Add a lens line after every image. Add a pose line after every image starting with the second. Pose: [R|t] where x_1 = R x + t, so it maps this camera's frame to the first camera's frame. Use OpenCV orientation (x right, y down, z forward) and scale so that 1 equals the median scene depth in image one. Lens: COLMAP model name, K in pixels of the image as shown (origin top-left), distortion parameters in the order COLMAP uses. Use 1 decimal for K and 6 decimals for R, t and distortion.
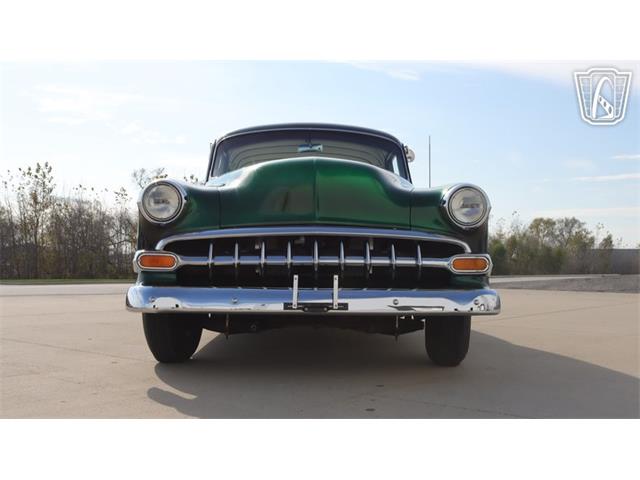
lens RADIAL K [[715.2, 0, 321.3], [0, 715.2, 244.0], [0, 0, 1]] dist [-0.048505, 0.000000]
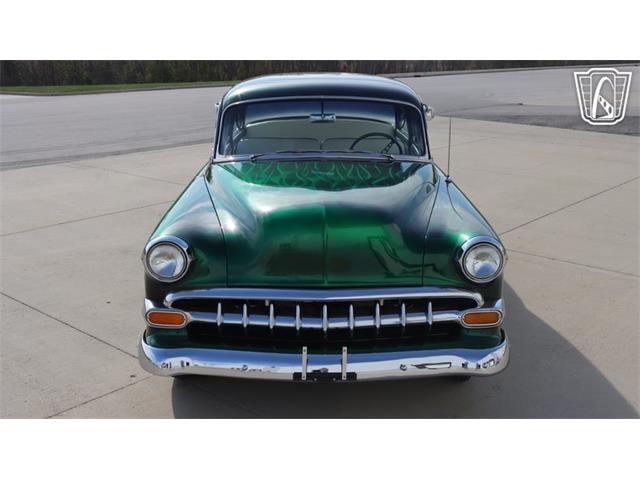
lens RADIAL K [[715.2, 0, 320.0], [0, 715.2, 239.1], [0, 0, 1]] dist [-0.048505, 0.000000]
pose [[0.999483, 0.001625, -0.032122, 0.016407], [0.007672, 0.957848, 0.287173, -0.358090], [0.031234, -0.287270, 0.957340, 0.080704]]
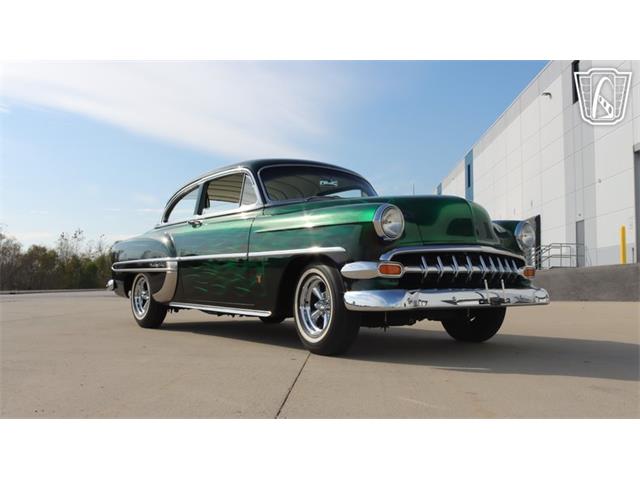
lens RADIAL K [[595.4, 0, 316.9], [0, 595.4, 240.4], [0, 0, 1]] dist [-0.104397, 0.000000]
pose [[0.809787, 0.033404, 0.585772, -0.918070], [-0.011562, 0.999093, -0.040990, 0.017157], [-0.586609, 0.026421, 0.809439, 0.232120]]
